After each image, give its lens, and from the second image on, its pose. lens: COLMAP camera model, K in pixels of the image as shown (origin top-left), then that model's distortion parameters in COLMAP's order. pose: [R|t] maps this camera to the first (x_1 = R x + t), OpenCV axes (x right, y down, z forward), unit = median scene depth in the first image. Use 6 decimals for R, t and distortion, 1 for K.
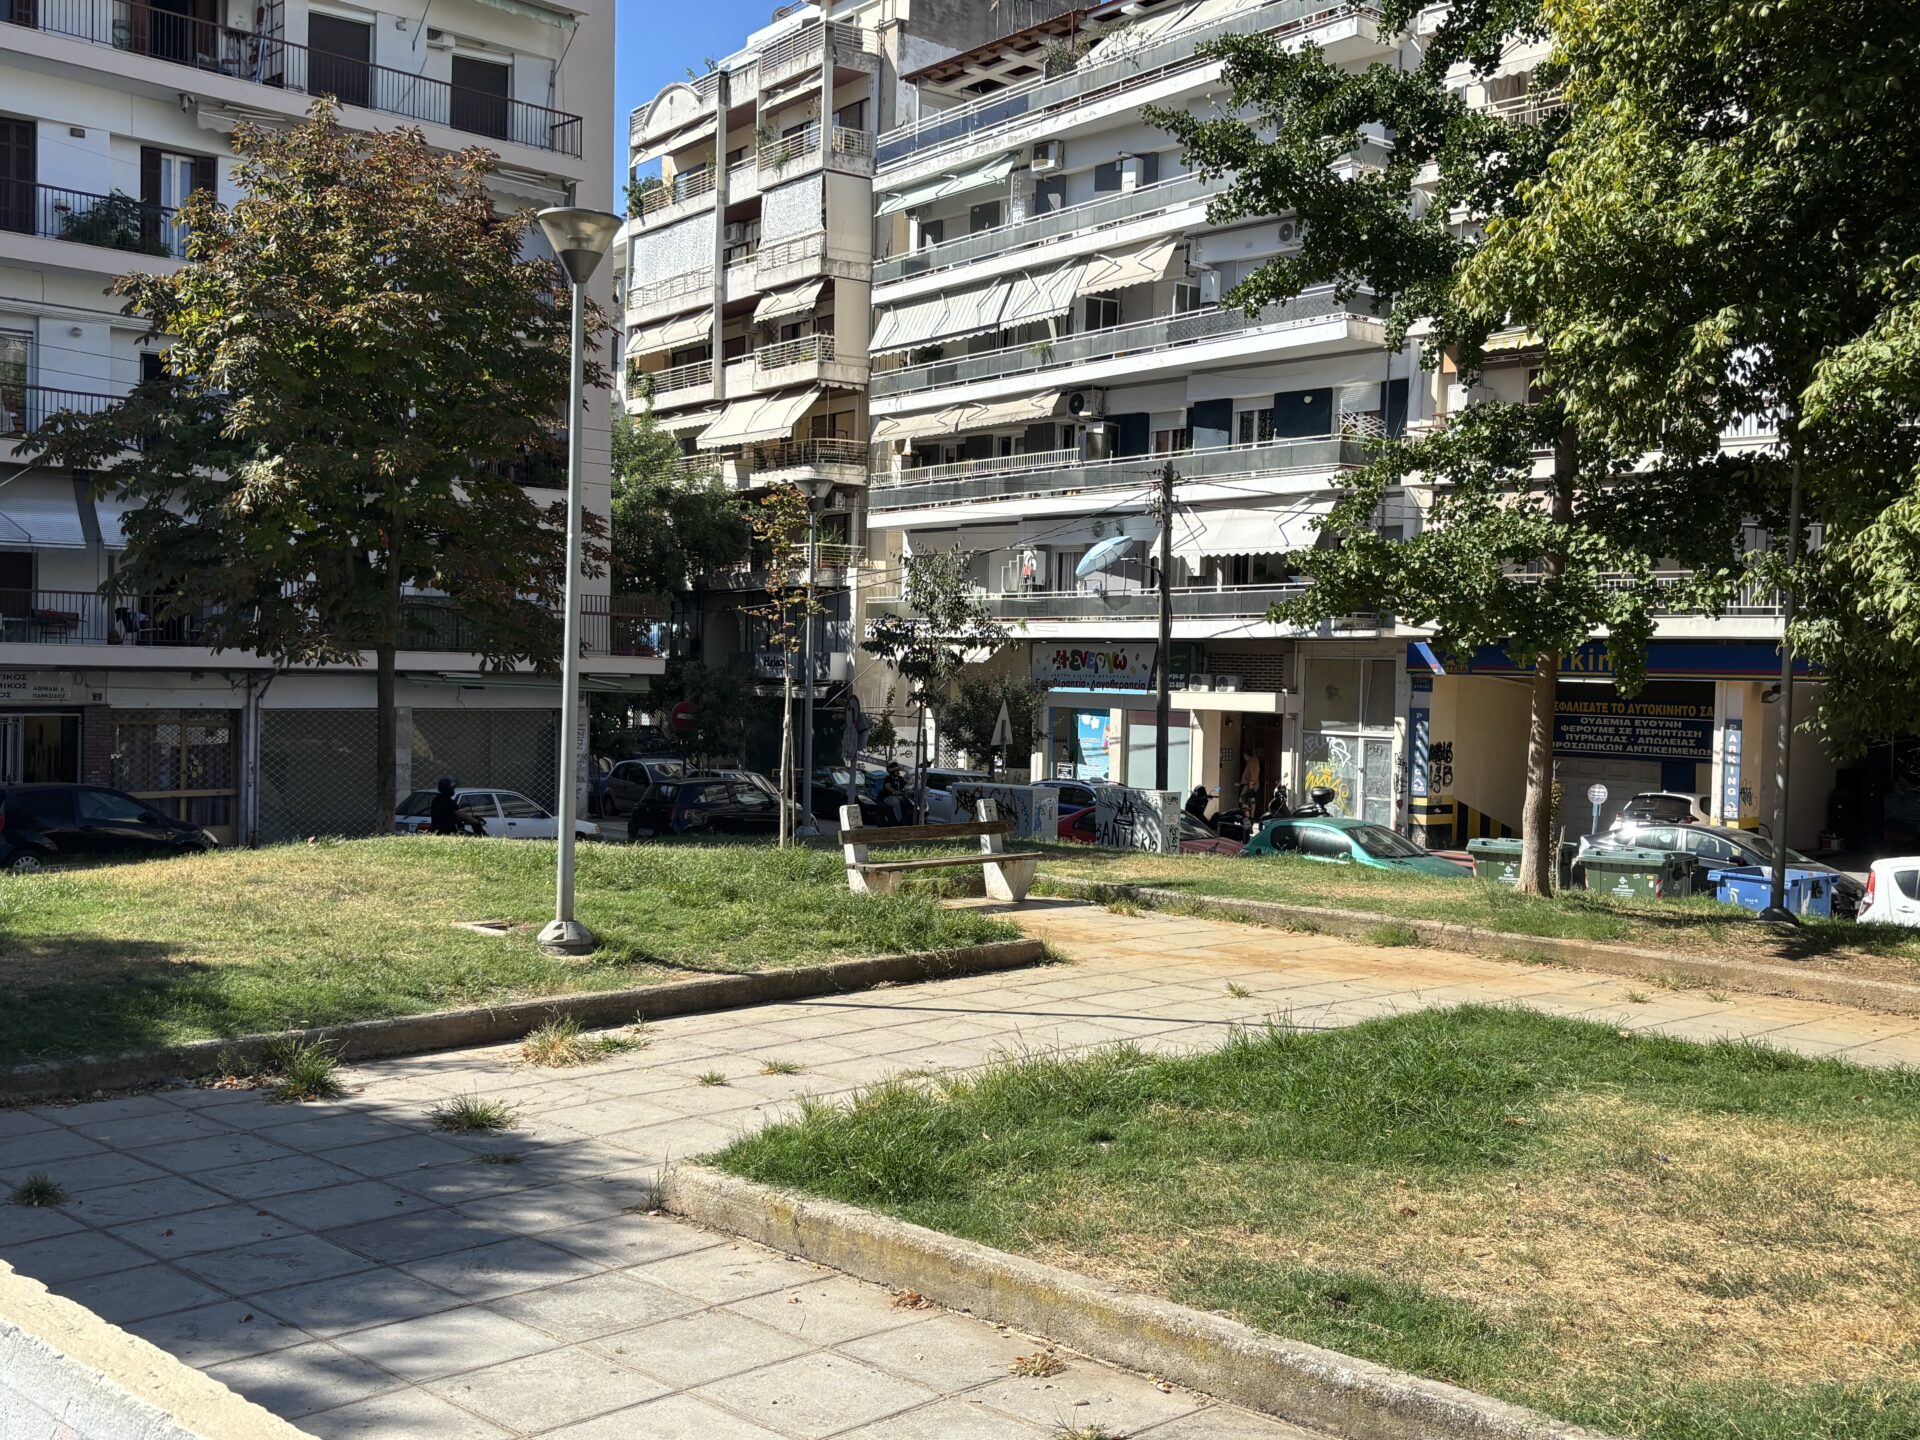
lens RADIAL K [[2040.1, 0, 962.0], [0, 2040.1, 711.4], [0, 0, 1]] dist [-0.003605, 0.000000]
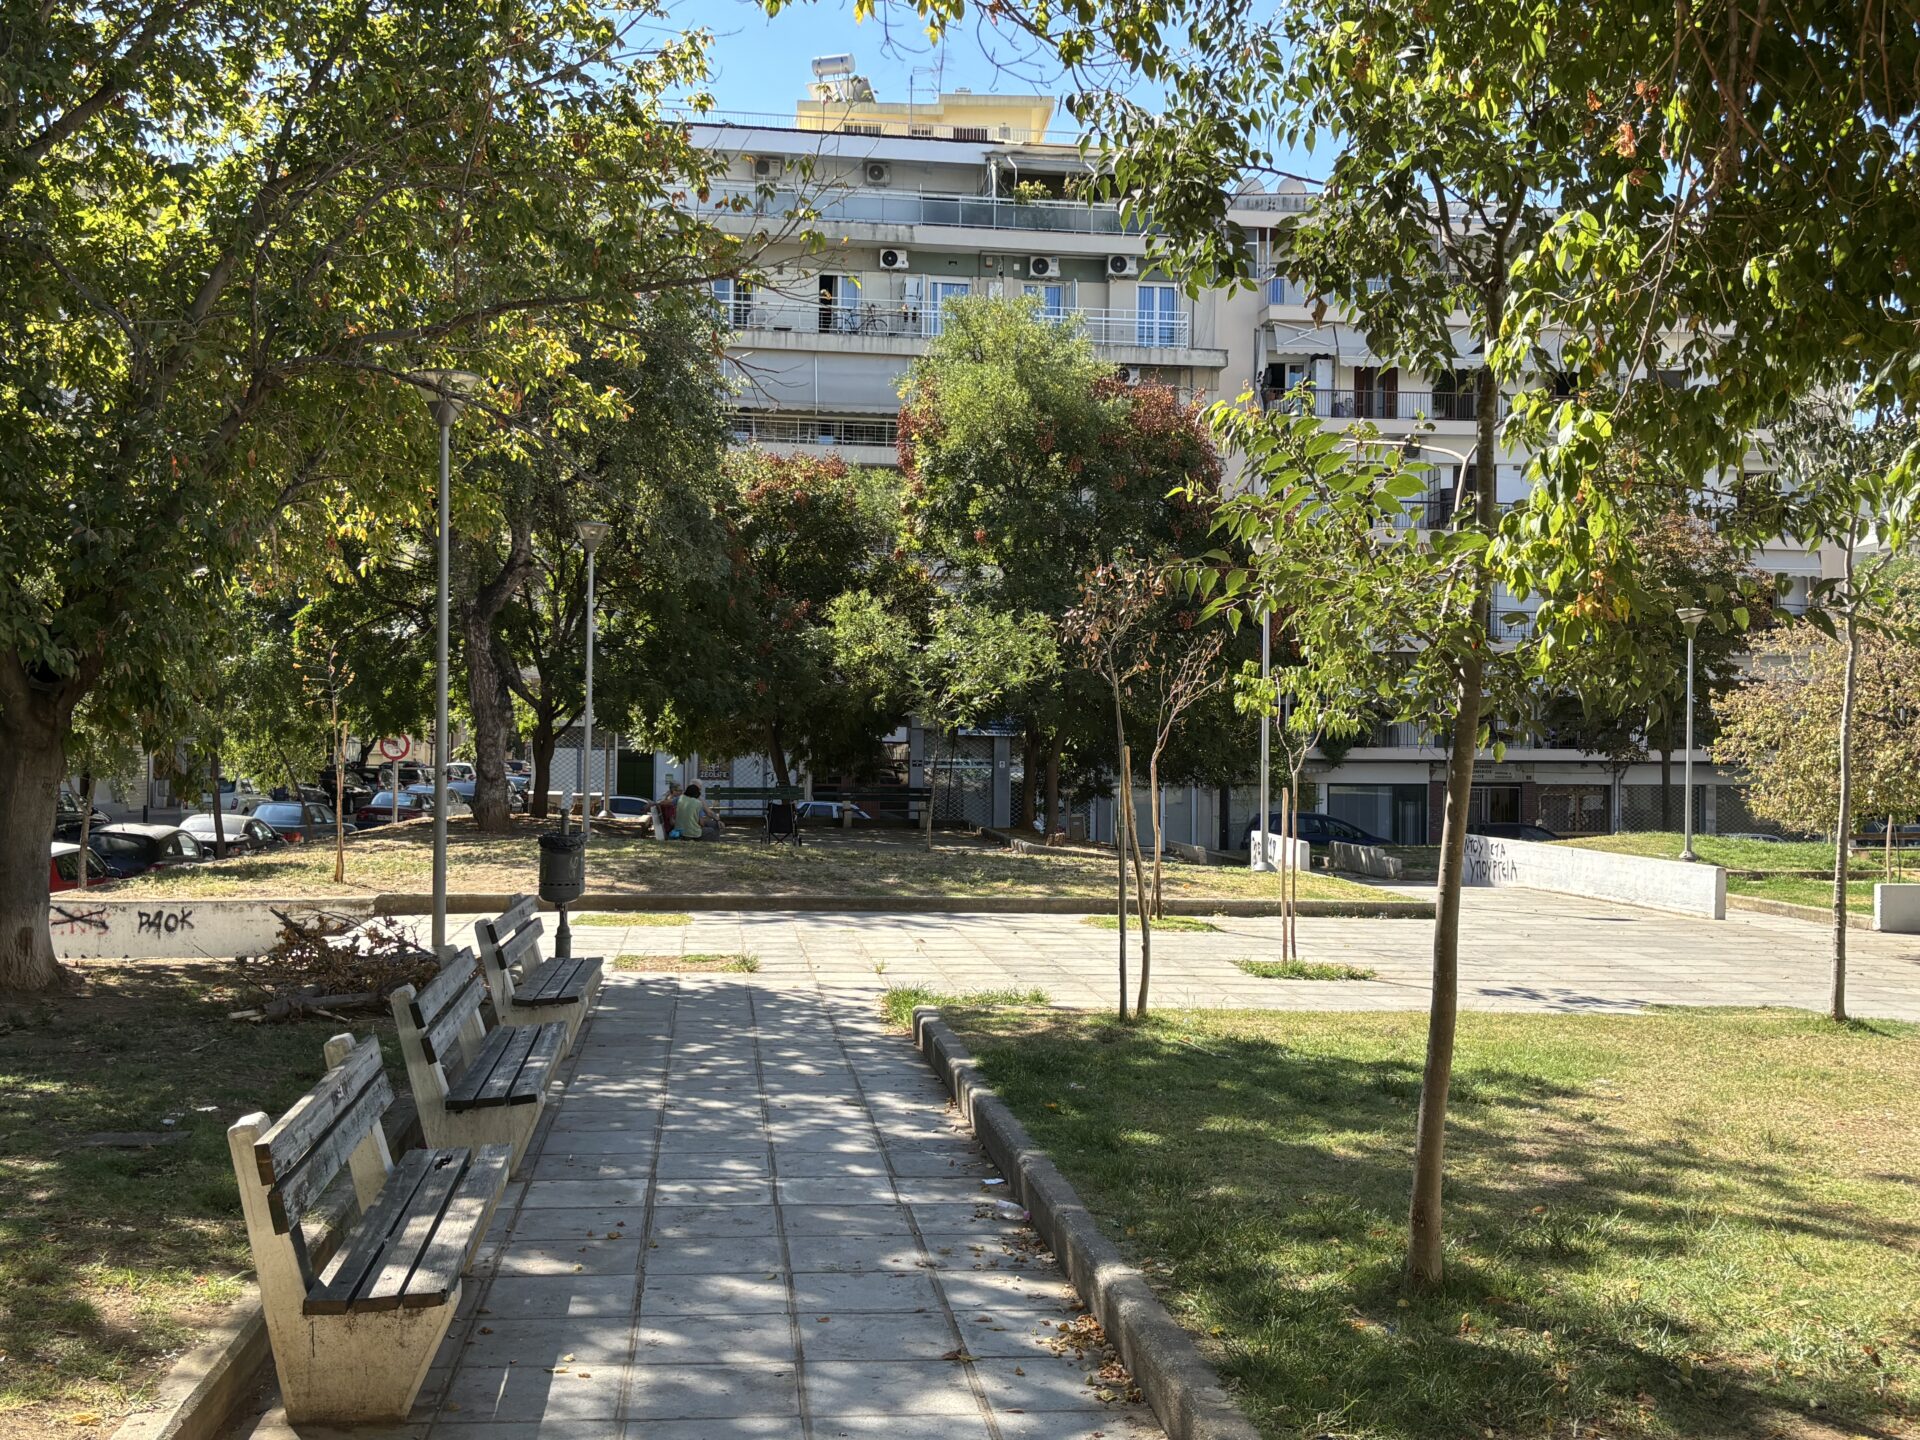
lens RADIAL K [[2040.1, 0, 959.4], [0, 2040.1, 721.4], [0, 0, 1]] dist [-0.003605, 0.000000]
pose [[0.785121, -0.023044, -0.618914, 0.200495], [0.001103, 0.999358, -0.035809, 0.004510], [0.619341, 0.027432, 0.784642, -0.491310]]
